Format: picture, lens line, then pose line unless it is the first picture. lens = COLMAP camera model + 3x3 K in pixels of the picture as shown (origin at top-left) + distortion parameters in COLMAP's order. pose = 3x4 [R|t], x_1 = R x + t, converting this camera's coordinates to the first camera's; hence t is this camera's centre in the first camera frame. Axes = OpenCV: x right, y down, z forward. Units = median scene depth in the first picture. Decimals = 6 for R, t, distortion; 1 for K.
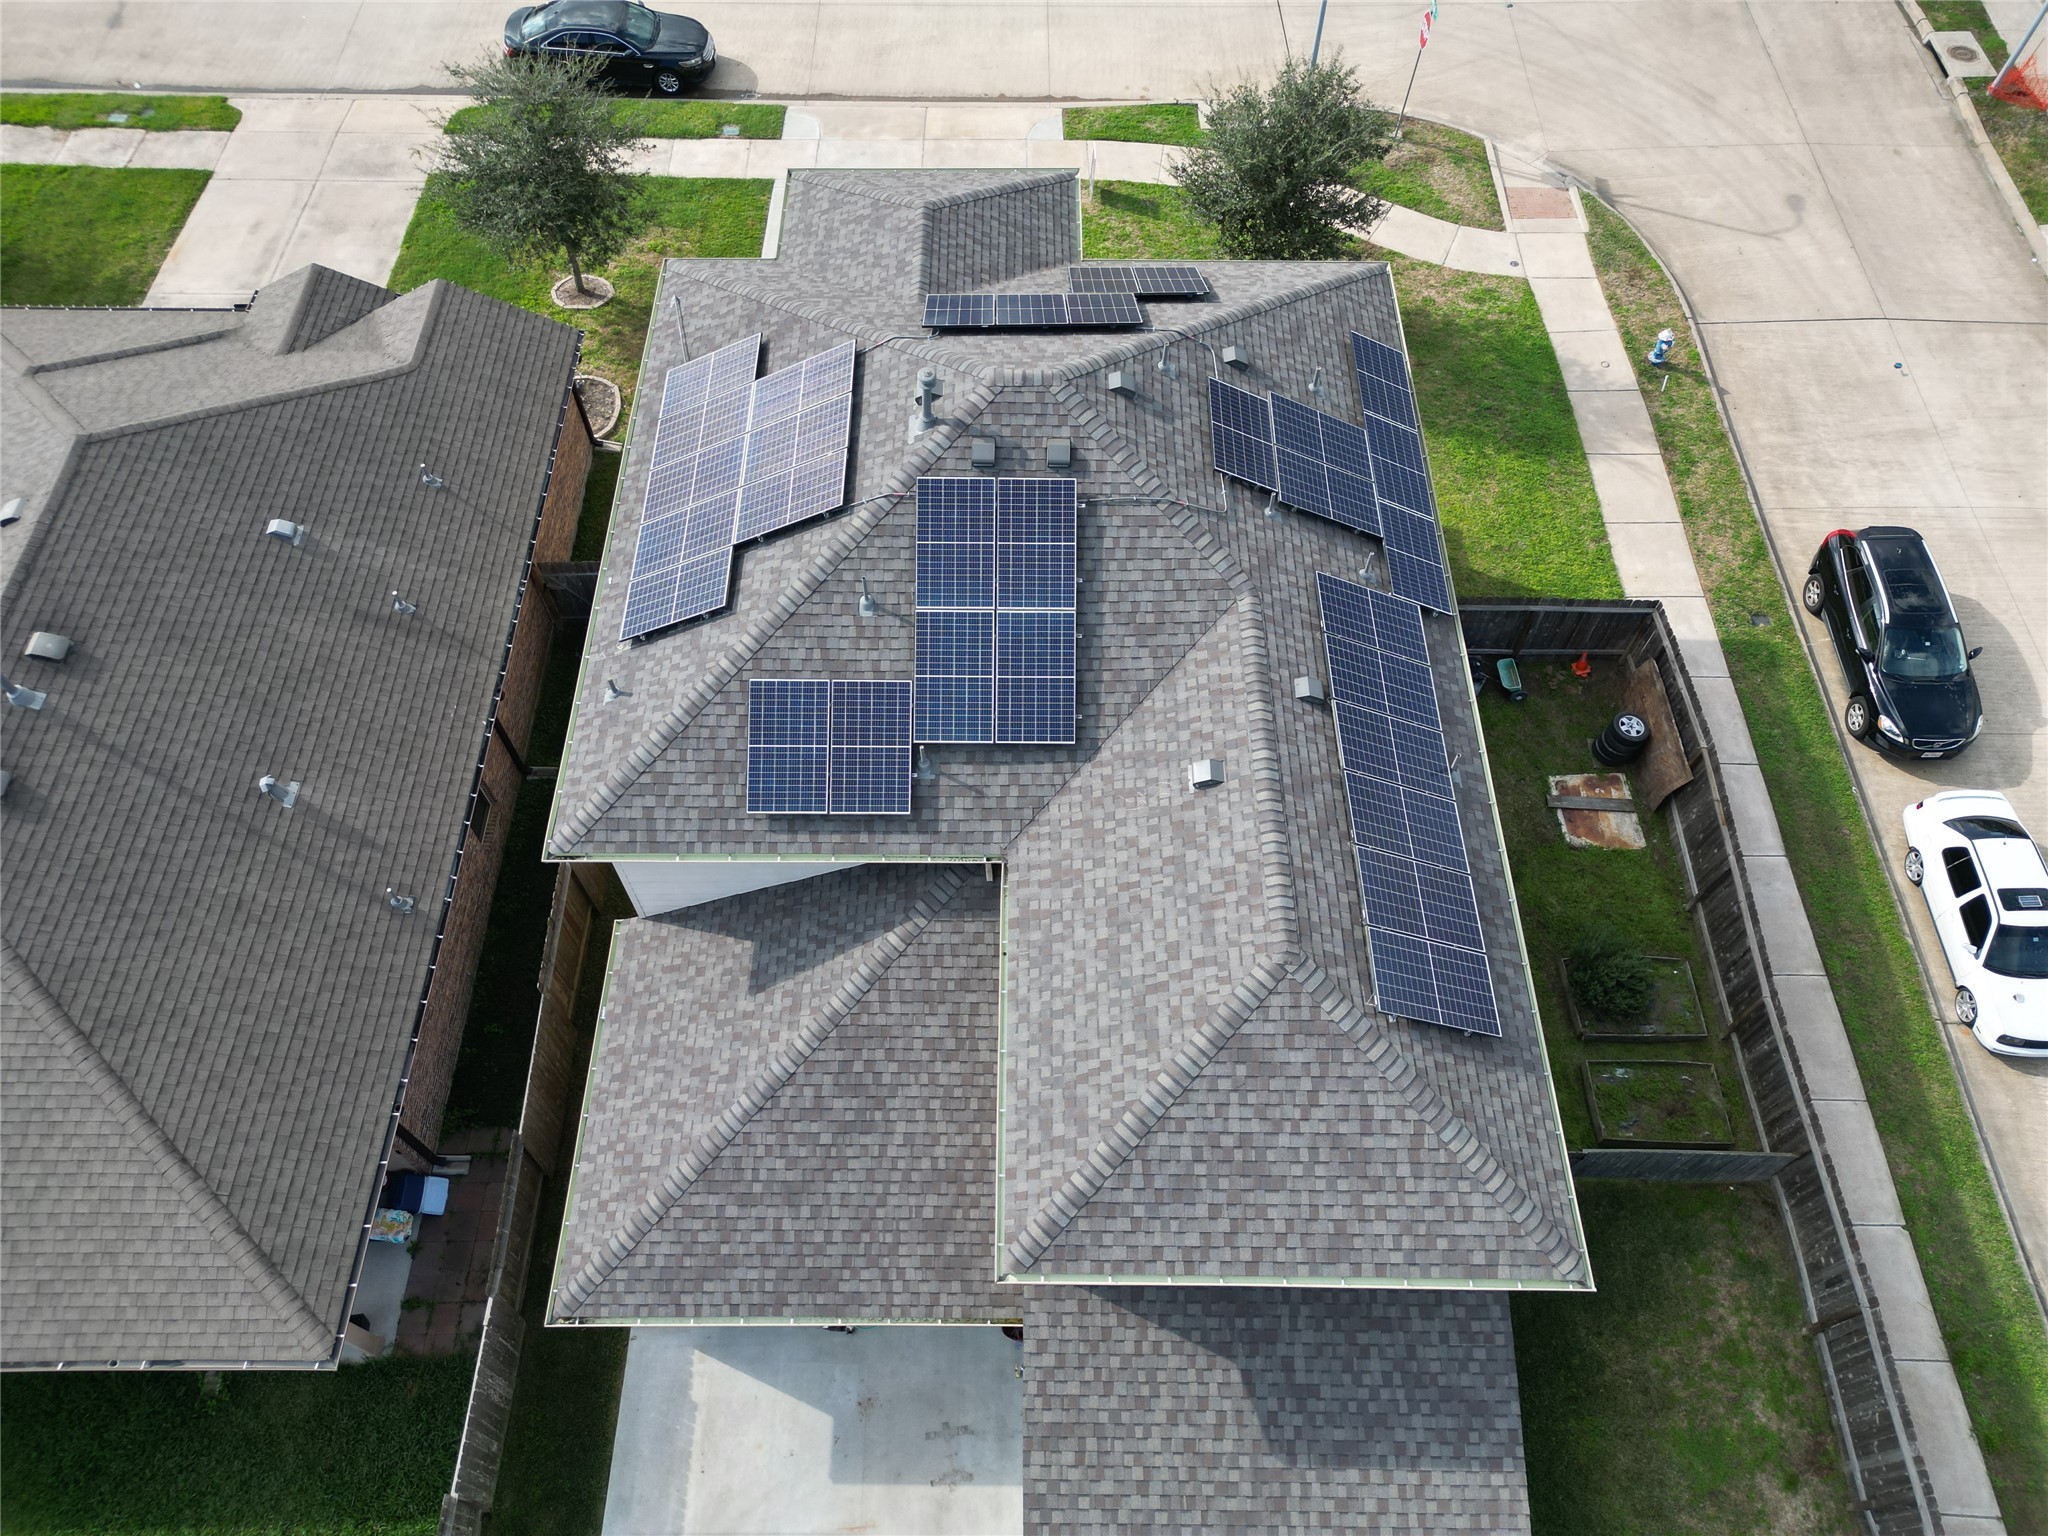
lens RADIAL K [[1432.1, 0, 1024.0], [0, 1432.1, 768.0], [0, 0, 1]] dist [0.069400, -0.059345]
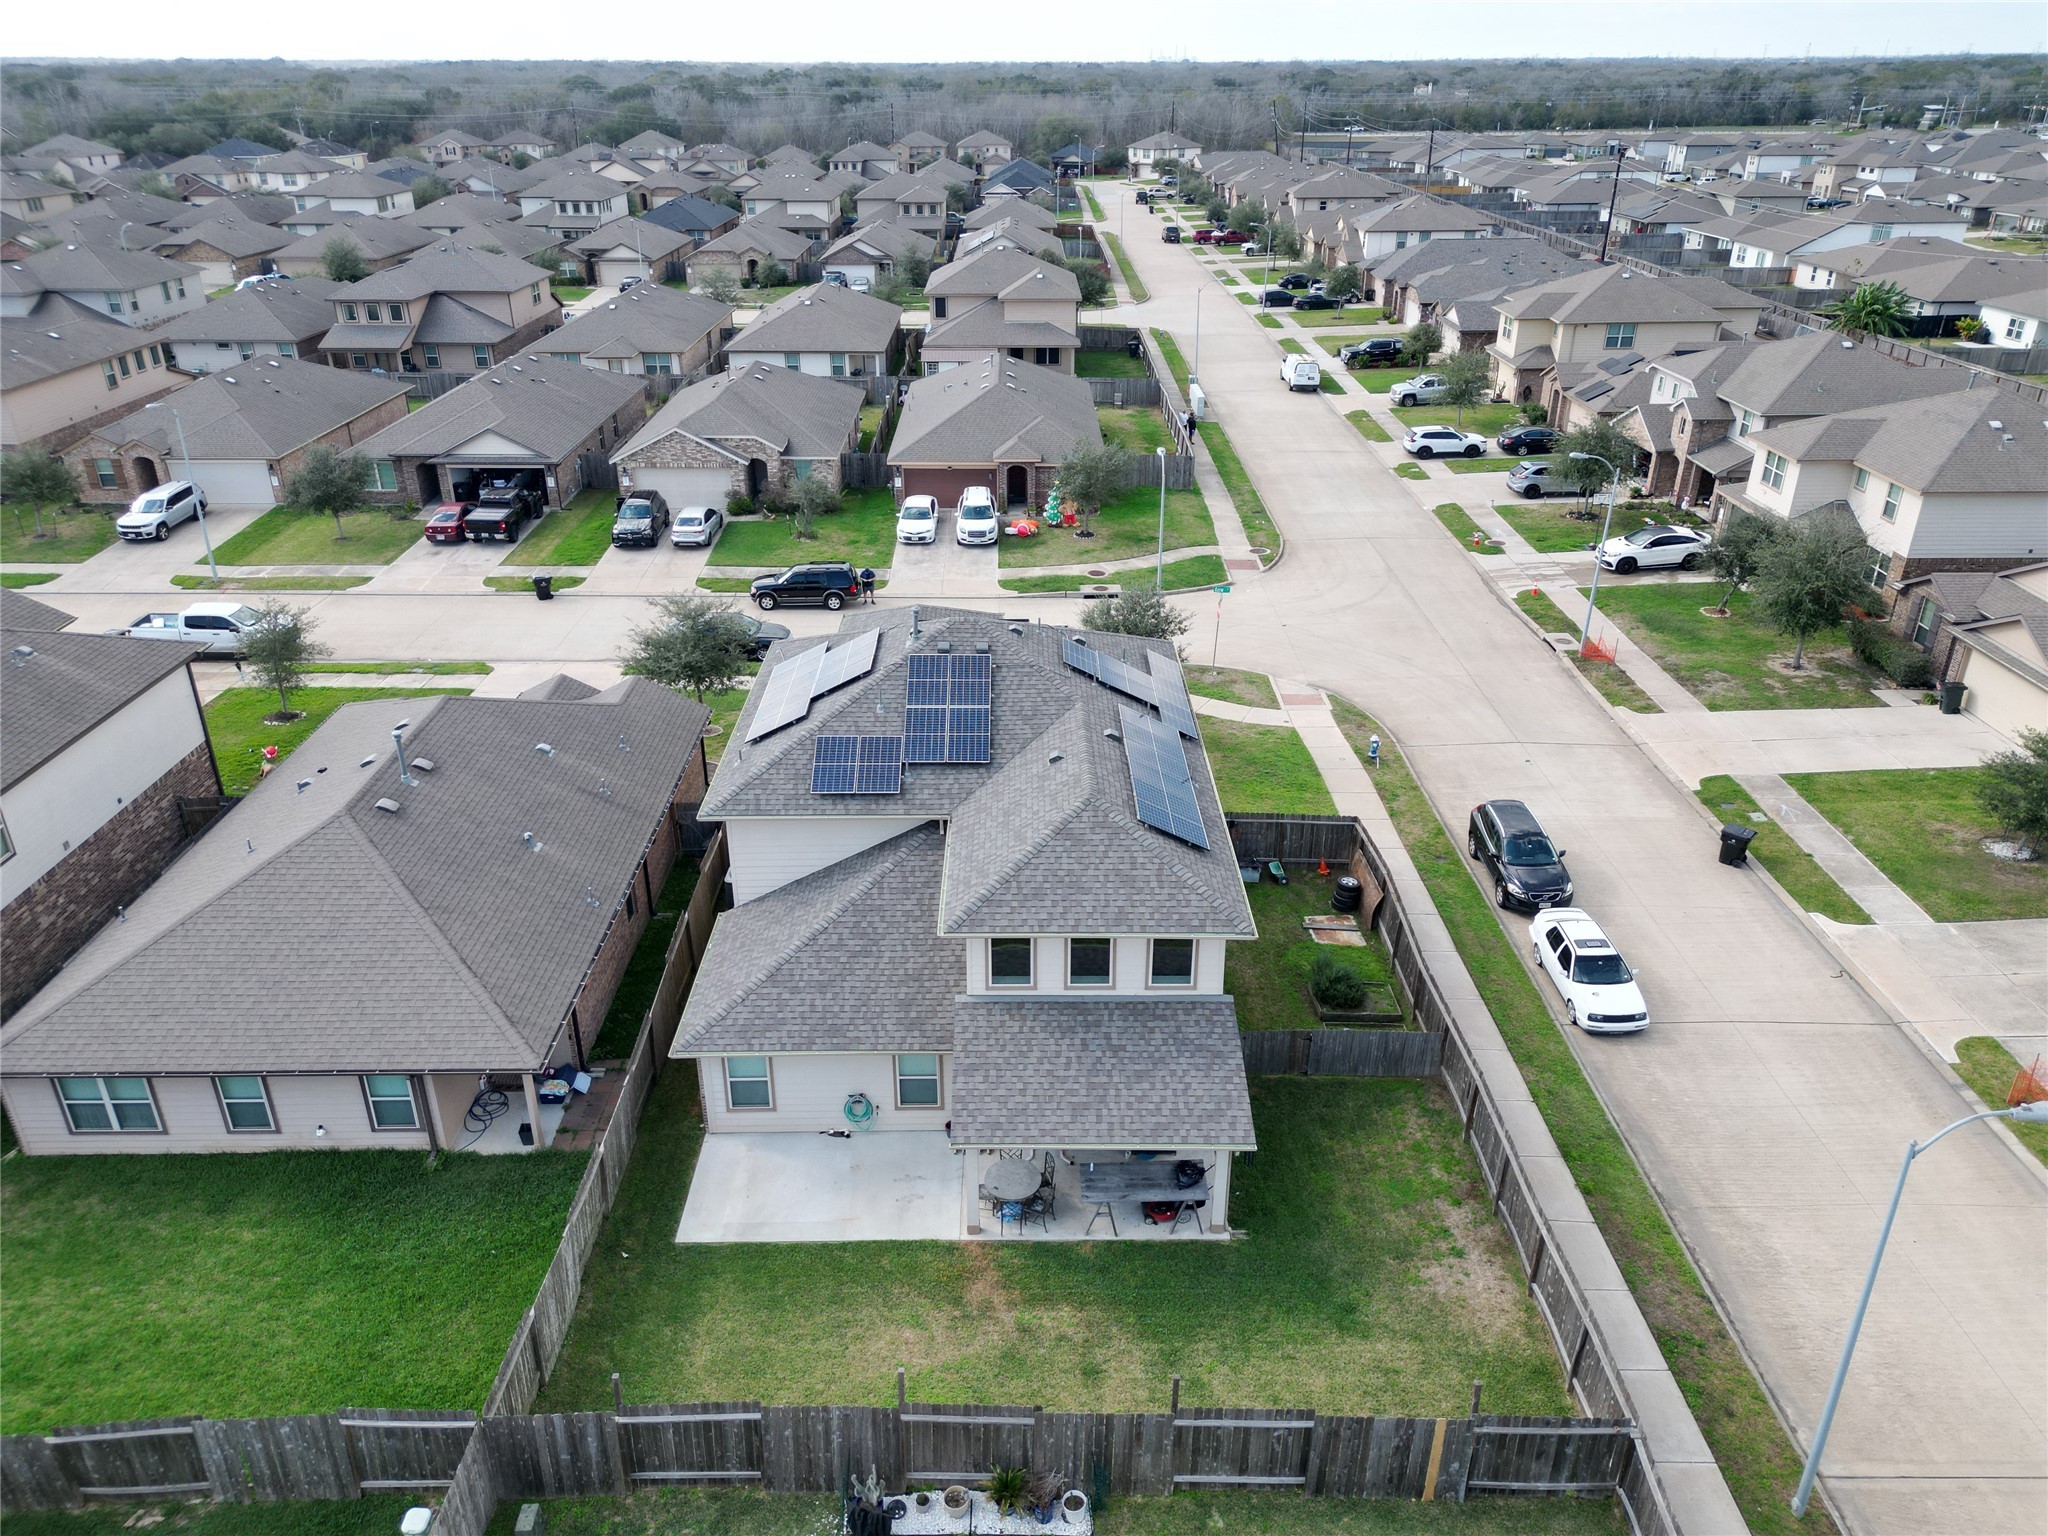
lens RADIAL K [[1426.5, 0, 1026.0], [0, 1426.5, 765.7], [0, 0, 1]] dist [0.100598, -0.111993]
pose [[0.999946, -0.007094, 0.007626, 0.069220], [0.010066, 0.846204, -0.532763, 0.974388], [-0.002673, 0.532811, 0.846230, -0.570747]]
